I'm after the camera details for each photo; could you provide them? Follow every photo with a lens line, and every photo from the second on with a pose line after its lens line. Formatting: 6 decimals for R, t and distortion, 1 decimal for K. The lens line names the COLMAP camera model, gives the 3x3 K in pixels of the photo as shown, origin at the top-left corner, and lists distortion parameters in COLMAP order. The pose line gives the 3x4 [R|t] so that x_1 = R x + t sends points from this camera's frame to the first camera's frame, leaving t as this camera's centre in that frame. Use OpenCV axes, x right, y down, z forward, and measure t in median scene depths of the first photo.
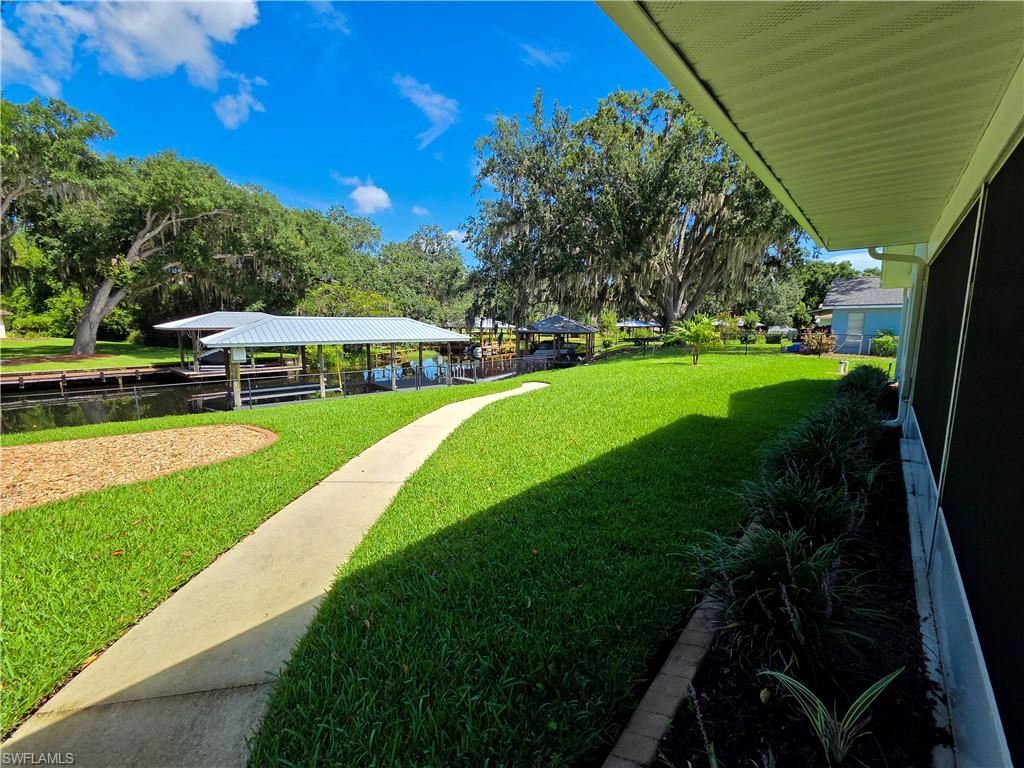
lens RADIAL K [[419.3, 0, 509.4], [0, 419.3, 380.3], [0, 0, 1]] dist [0.004416, -0.001561]
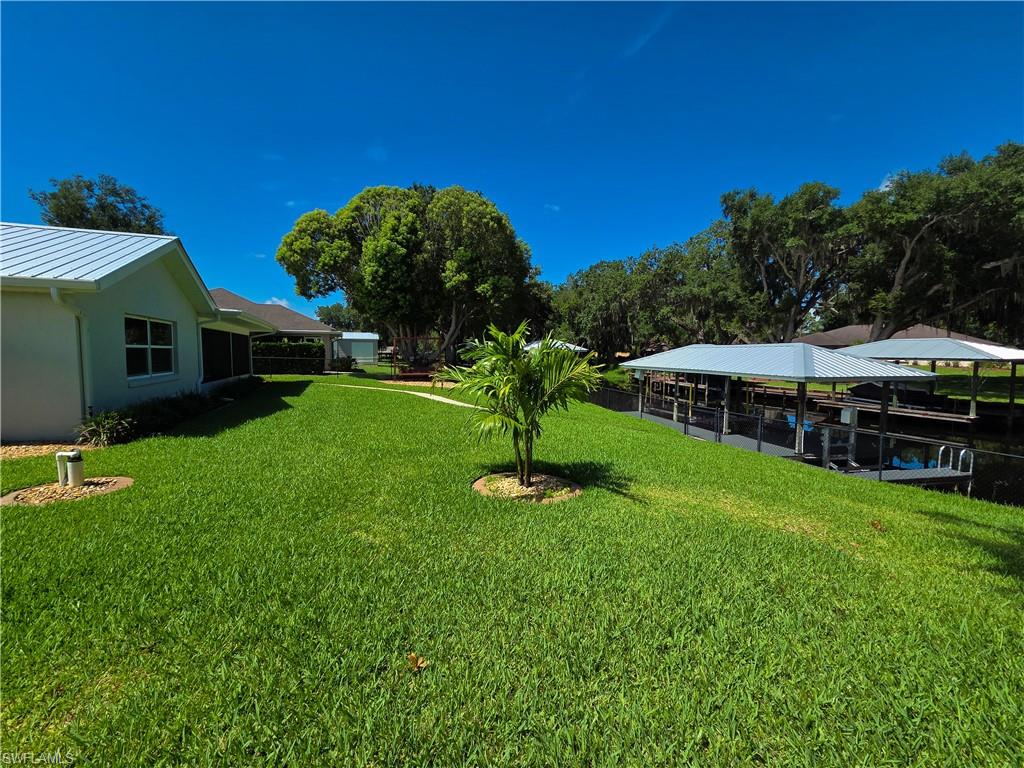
lens RADIAL K [[419.3, 0, 510.3], [0, 419.3, 381.0], [0, 0, 1]] dist [0.004416, -0.001561]
pose [[-0.448278, 0.059910, -0.891884, 0.421075], [-0.123508, 0.984031, 0.128178, -0.087450], [0.885321, 0.167614, -0.433720, 0.653464]]
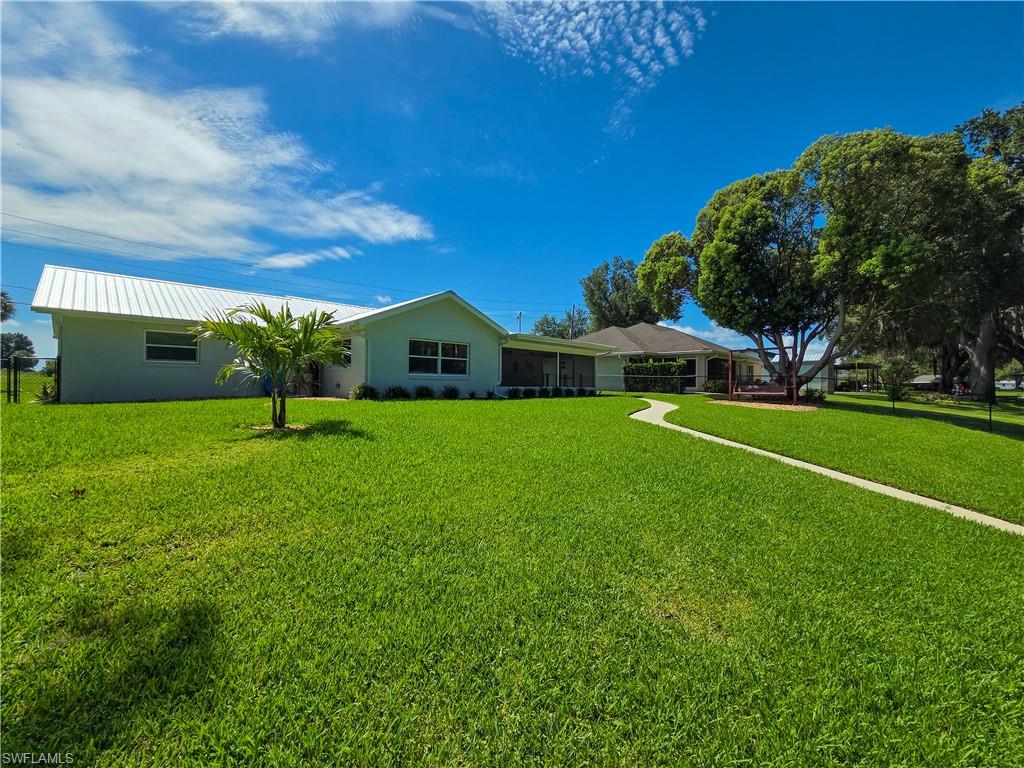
lens RADIAL K [[419.3, 0, 508.8], [0, 419.3, 381.8], [0, 0, 1]] dist [0.004416, -0.001561]
pose [[-0.998393, -0.005293, 0.056428, 0.129904], [0.001796, 0.992174, 0.124853, -0.074174], [-0.056647, 0.124753, -0.990569, 0.800399]]
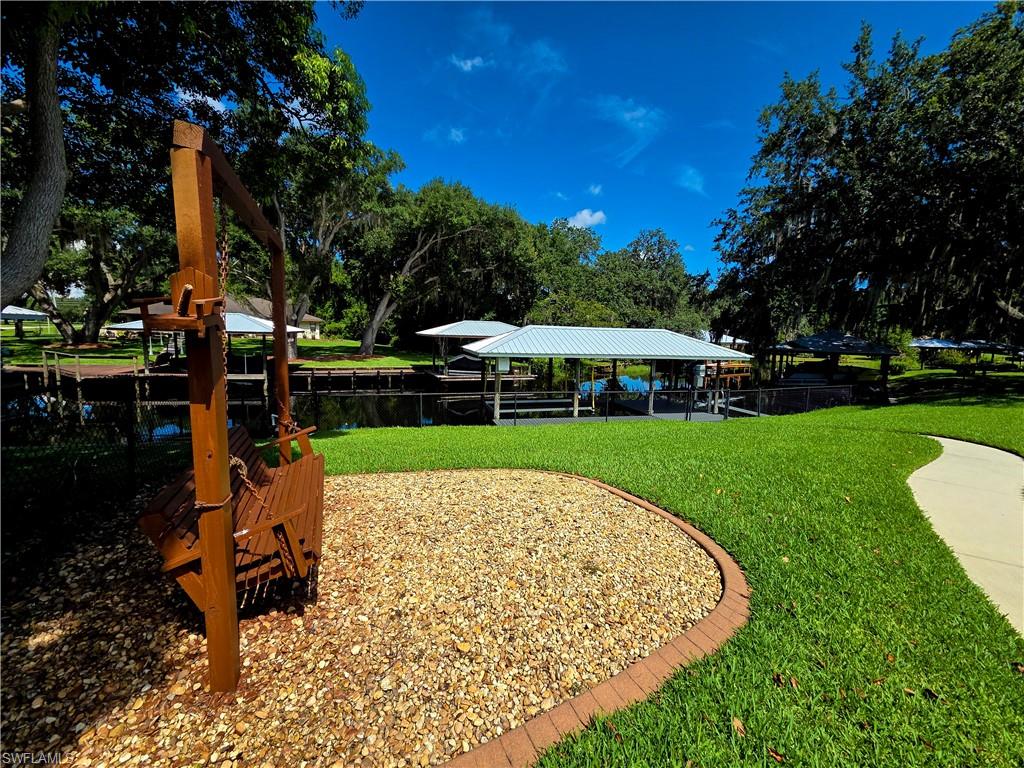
lens RADIAL K [[419.3, 0, 512.1], [0, 419.3, 378.7], [0, 0, 1]] dist [0.004416, -0.001561]
pose [[0.906114, 0.067433, -0.417625, -0.120682], [-0.080257, 0.996687, -0.013199, -0.009943], [0.415351, 0.045477, 0.908524, 0.078562]]
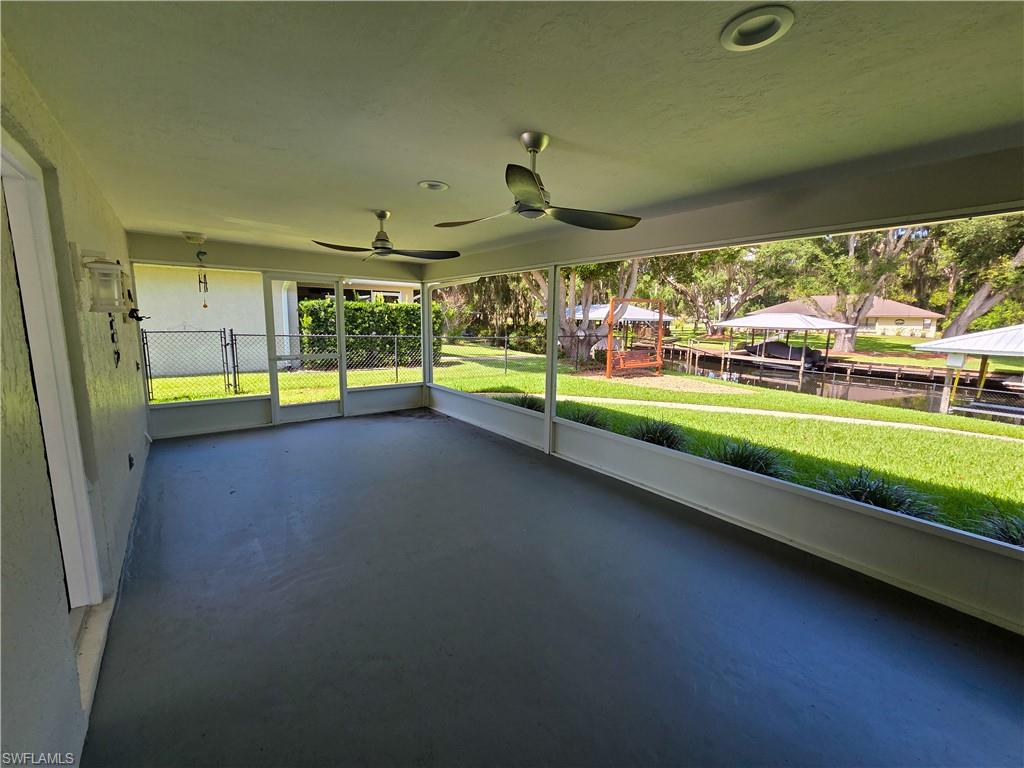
lens RADIAL K [[419.3, 0, 509.1], [0, 419.3, 378.7], [0, 0, 1]] dist [0.004416, -0.001561]
pose [[-0.184358, 0.140304, -0.972793, 0.256564], [-0.146401, 0.974797, 0.168339, -0.017984], [0.971894, 0.173453, -0.159171, 0.091196]]
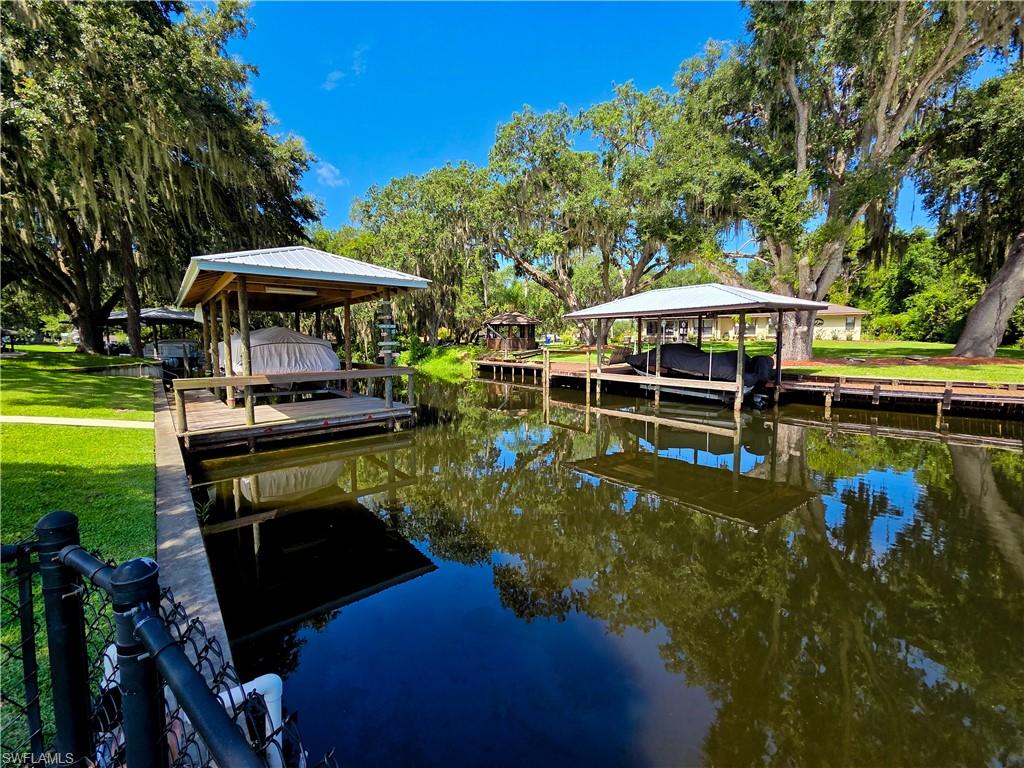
lens RADIAL K [[419.3, 0, 509.5], [0, 419.3, 380.6], [0, 0, 1]] dist [0.004416, -0.001561]
pose [[0.012487, 0.091742, -0.995704, -0.449652], [-0.124829, 0.988135, 0.089479, -0.002173], [0.992100, 0.123175, 0.023791, 0.366321]]
